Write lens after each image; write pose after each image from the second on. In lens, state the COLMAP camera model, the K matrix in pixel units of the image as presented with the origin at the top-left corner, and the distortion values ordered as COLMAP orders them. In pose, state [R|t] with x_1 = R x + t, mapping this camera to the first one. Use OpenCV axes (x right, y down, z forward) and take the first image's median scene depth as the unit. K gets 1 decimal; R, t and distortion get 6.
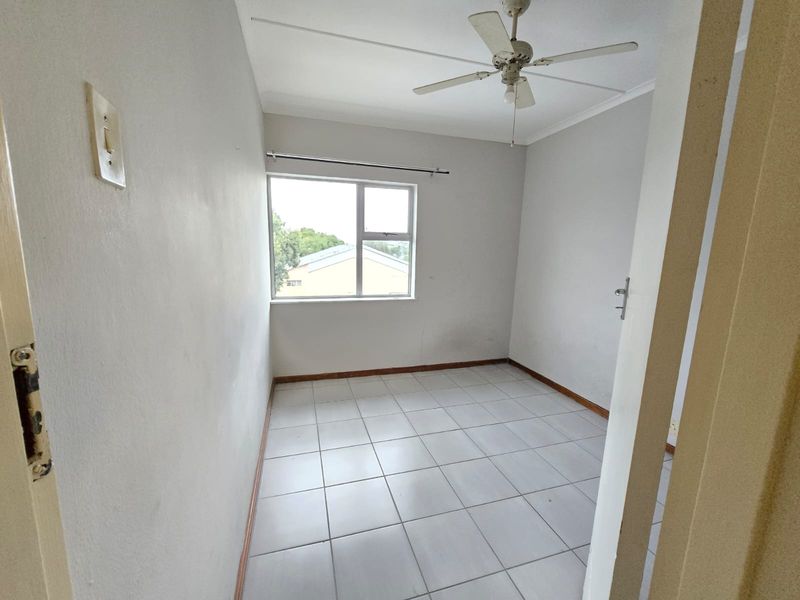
lens RADIAL K [[325.0, 0, 400.0], [0, 325.0, 300.0], [0, 0, 1]] dist [-0.000256, -0.000182]
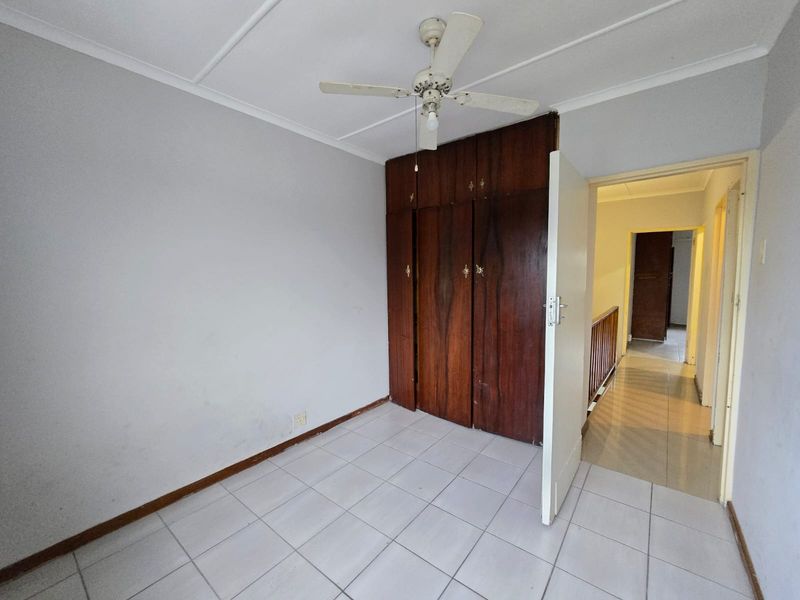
lens RADIAL K [[325.0, 0, 400.0], [0, 325.0, 300.0], [0, 0, 1]] dist [-0.000256, -0.000182]
pose [[-0.565009, -0.075163, 0.821654, -0.287871], [0.123179, 0.976997, 0.174077, -0.185317], [-0.815838, 0.199566, -0.542754, 1.092325]]
